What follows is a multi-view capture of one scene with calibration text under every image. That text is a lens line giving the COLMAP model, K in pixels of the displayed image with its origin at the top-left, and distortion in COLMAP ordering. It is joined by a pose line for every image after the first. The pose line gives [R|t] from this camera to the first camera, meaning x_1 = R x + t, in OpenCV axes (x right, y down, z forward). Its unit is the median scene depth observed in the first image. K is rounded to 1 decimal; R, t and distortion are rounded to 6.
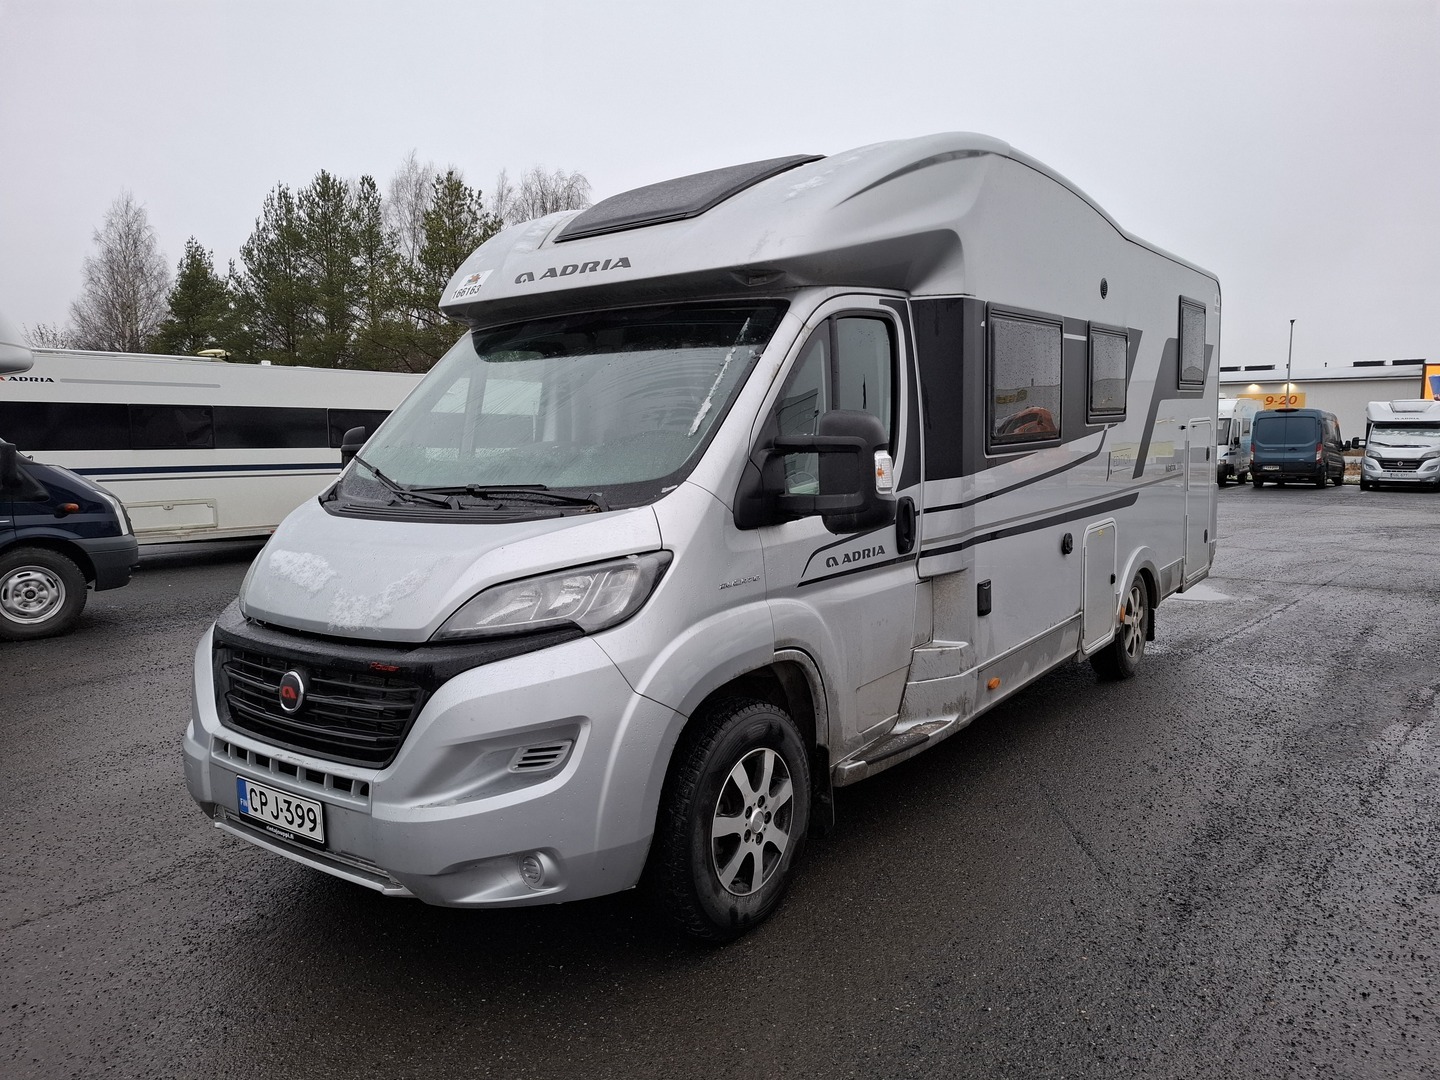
lens RADIAL K [[1015.4, 0, 731.1], [0, 1015.4, 548.2], [0, 0, 1]] dist [0.066106, -0.056791]
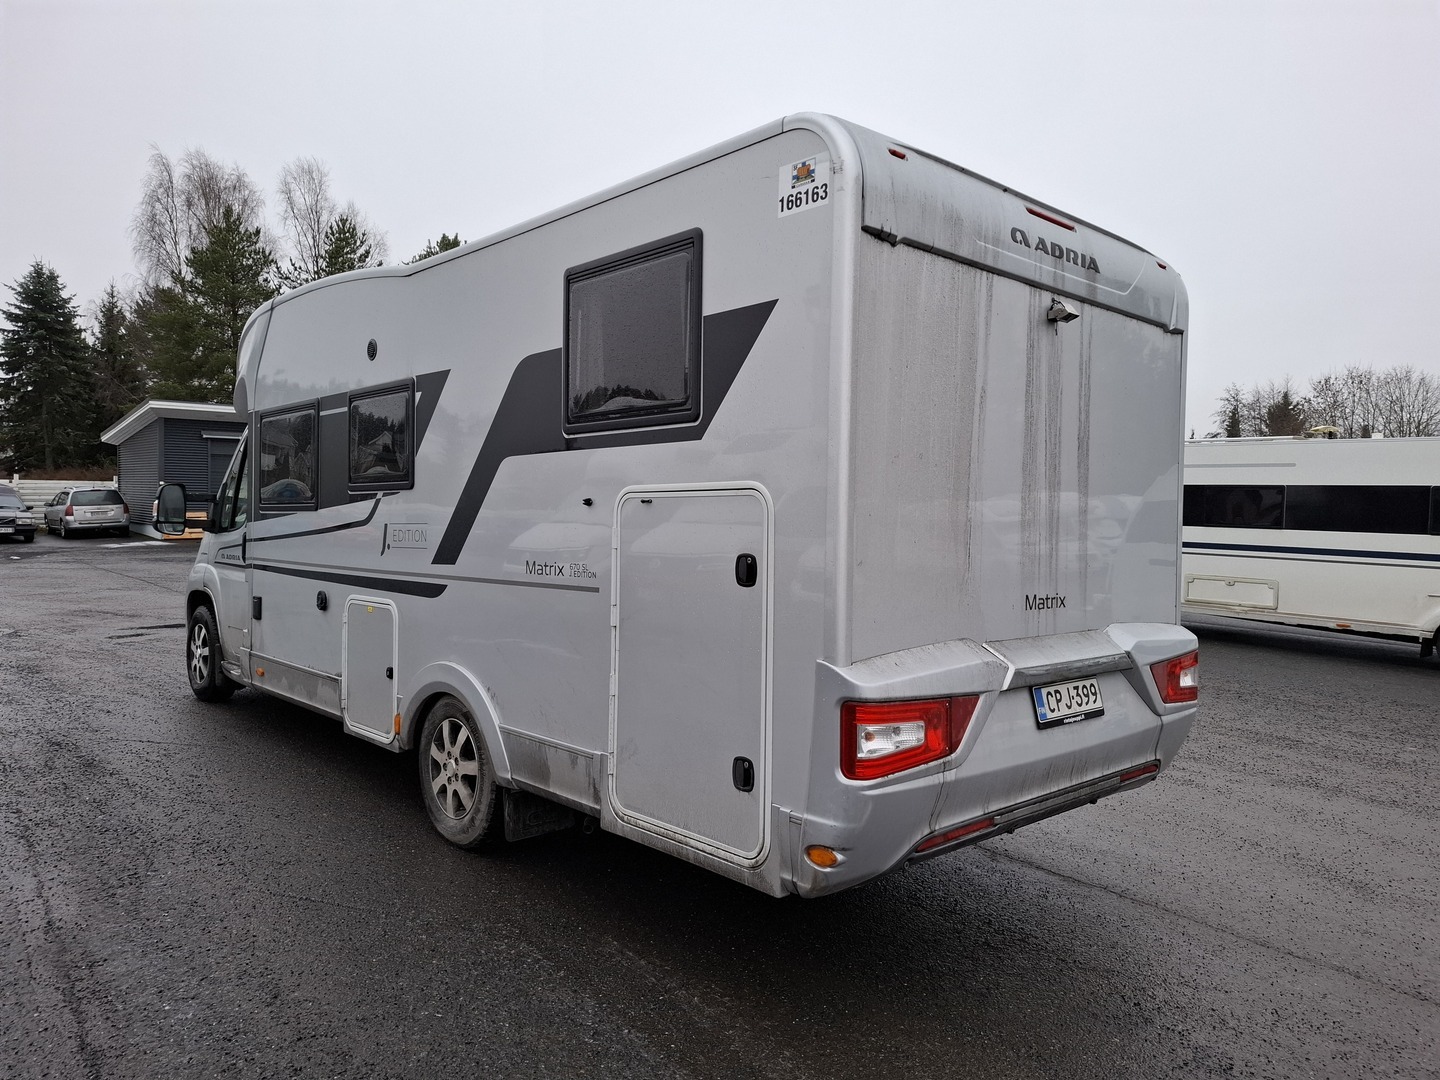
lens RADIAL K [[1015.4, 0, 731.4], [0, 1015.4, 541.3], [0, 0, 1]] dist [0.066106, -0.056791]
pose [[-0.209059, 0.040487, -0.977065, 1.145546], [-0.131425, 0.988915, 0.069099, -0.174914], [0.969031, 0.142856, -0.201420, 1.437800]]
